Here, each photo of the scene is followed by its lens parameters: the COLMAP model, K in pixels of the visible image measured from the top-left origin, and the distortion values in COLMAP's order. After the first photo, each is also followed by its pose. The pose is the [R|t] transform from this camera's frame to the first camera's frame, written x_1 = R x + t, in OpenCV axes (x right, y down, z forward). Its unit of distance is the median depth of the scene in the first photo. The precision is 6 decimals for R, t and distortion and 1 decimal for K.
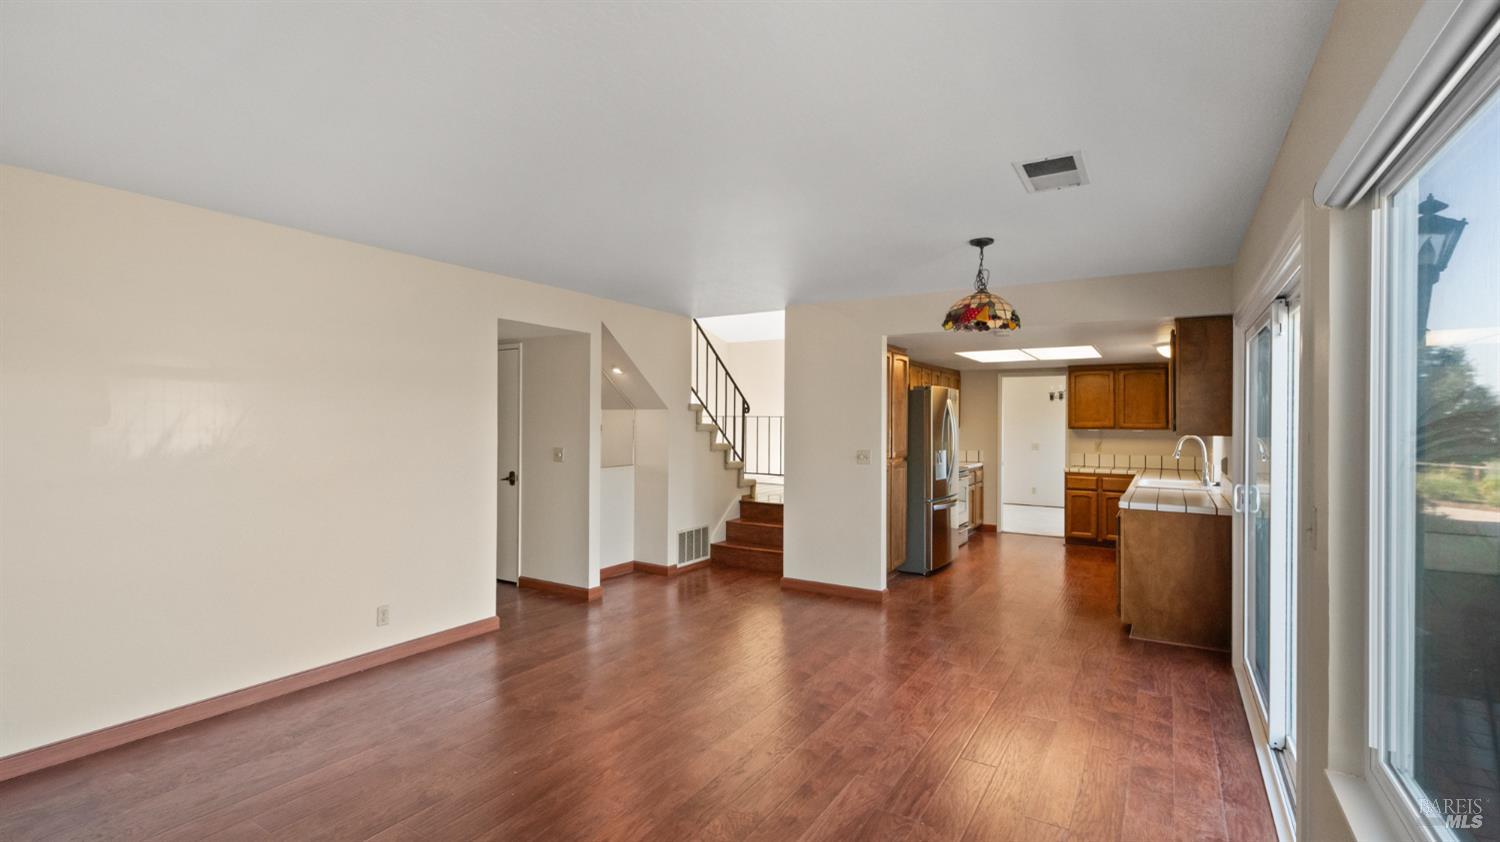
lens RADIAL K [[683.7, 0, 742.5], [0, 683.7, 418.1], [0, 0, 1]] dist [0.002264, -0.000235]
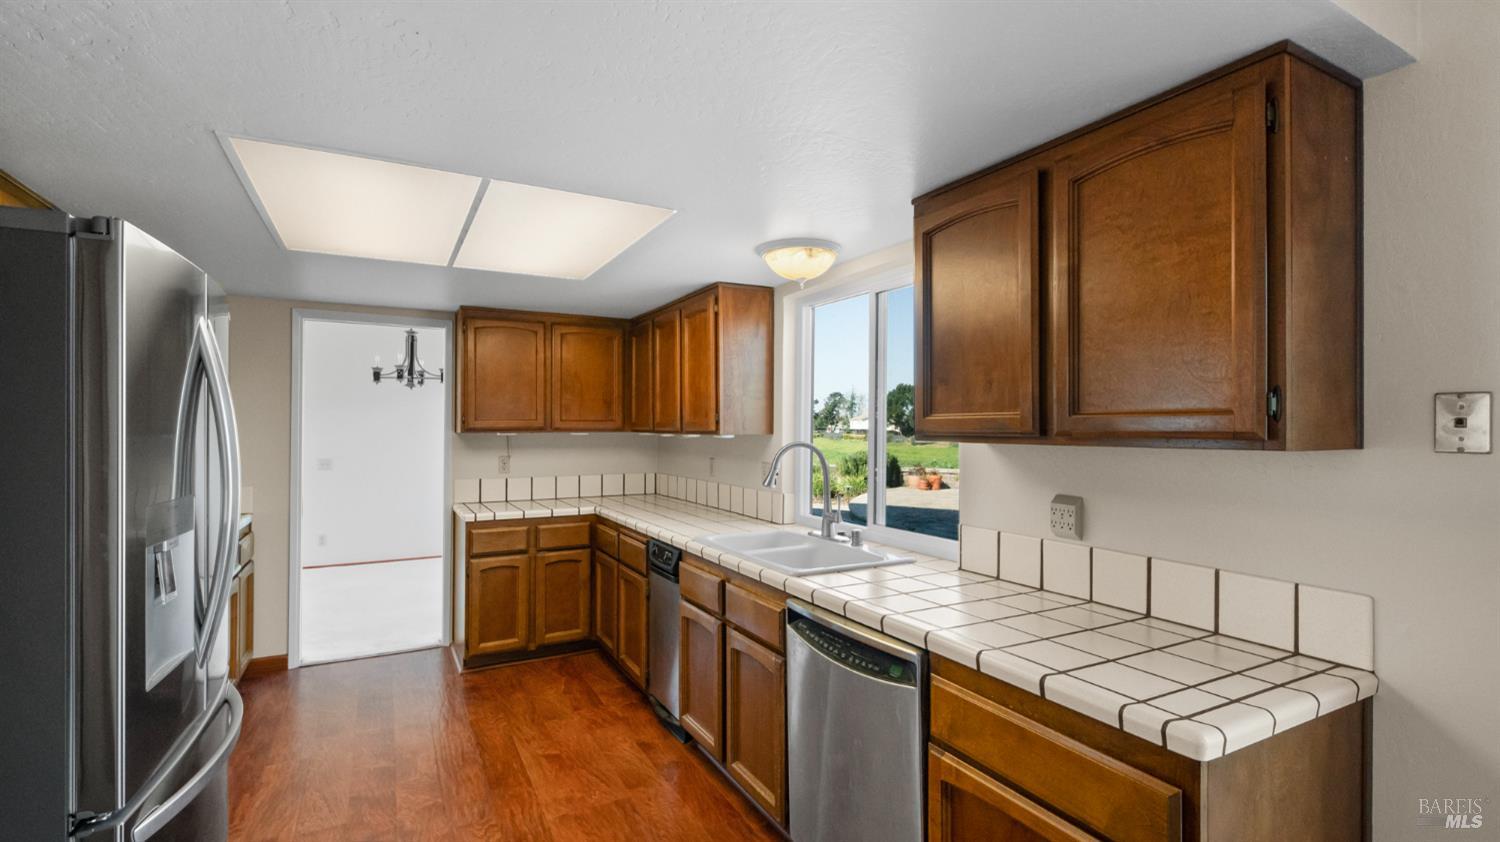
lens RADIAL K [[676.9, 0, 741.5], [0, 676.9, 420.4], [0, 0, 1]] dist [0.021828, -0.000901]
pose [[0.501230, 0.003251, 0.865308, 0.152917], [-0.003457, 0.999992, -0.001755, 0.007209], [-0.865307, -0.002111, 0.501237, 0.589927]]
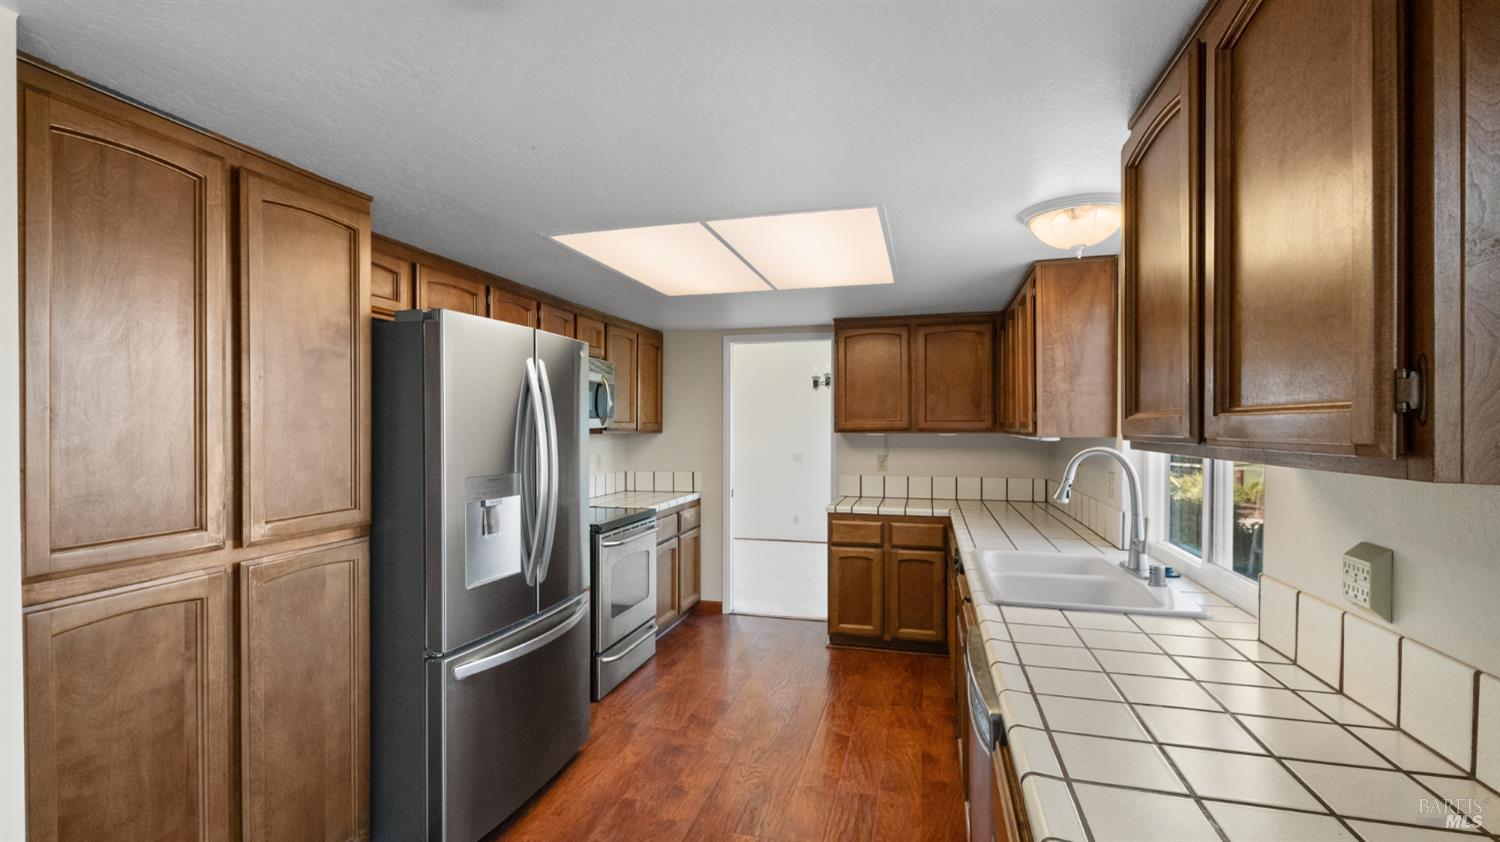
lens RADIAL K [[675.2, 0, 744.1], [0, 675.2, 423.3], [0, 0, 1]] dist [0.003320, -0.000122]
pose [[0.958225, -0.006474, 0.285942, 0.255148], [0.005608, 0.999977, 0.003849, 0.005772], [-0.285960, -0.002085, 0.958239, 0.507193]]
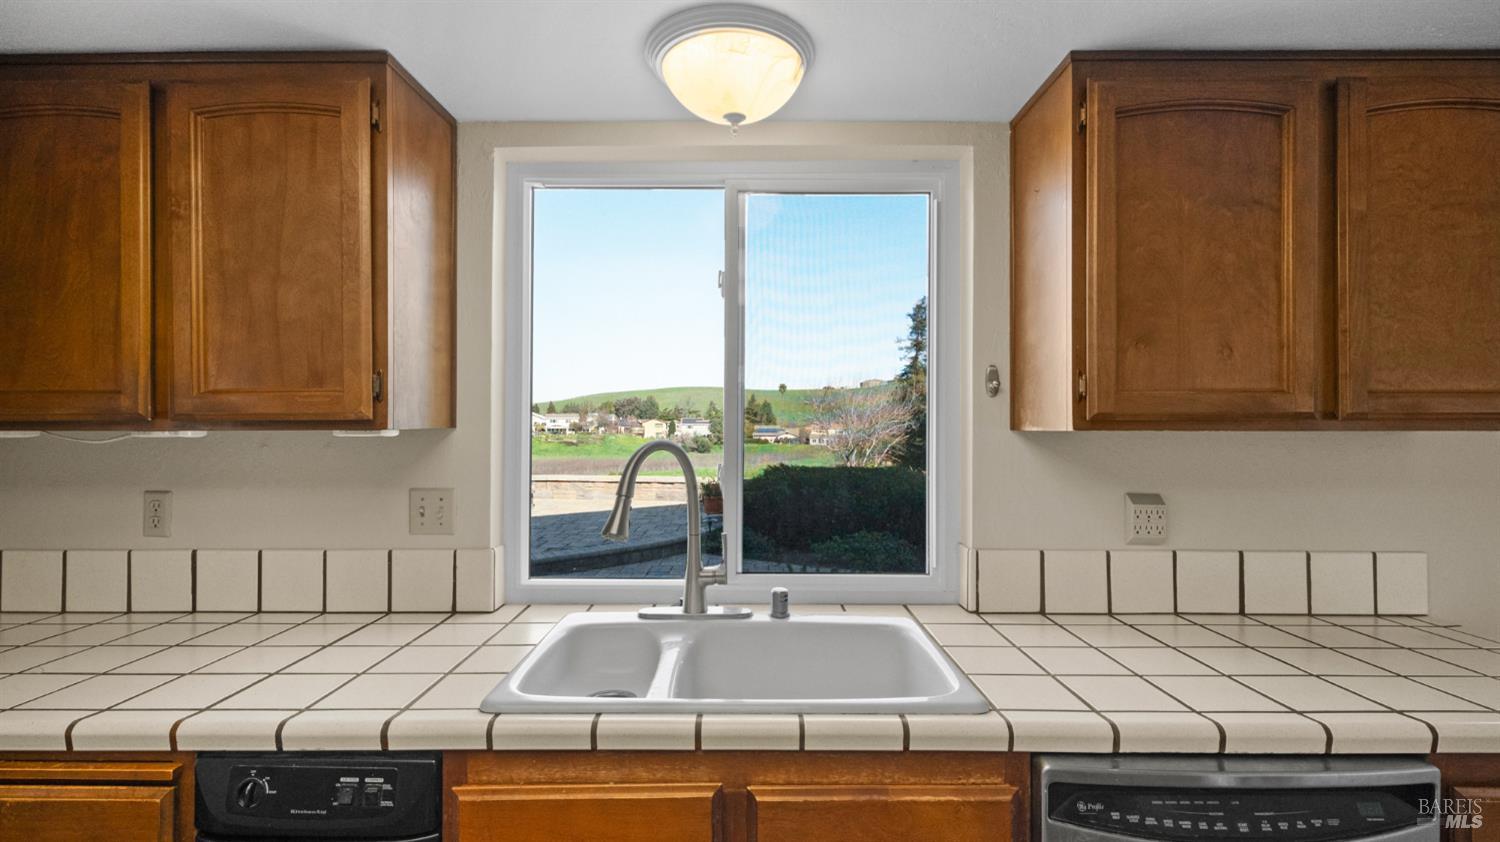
lens RADIAL K [[675.2, 0, 744.1], [0, 675.2, 423.3], [0, 0, 1]] dist [0.003320, -0.000122]
pose [[-0.524329, -0.002609, 0.851512, 0.318716], [-0.006534, 0.999978, -0.000959, 0.013503], [-0.851491, -0.006067, -0.524334, 0.827399]]
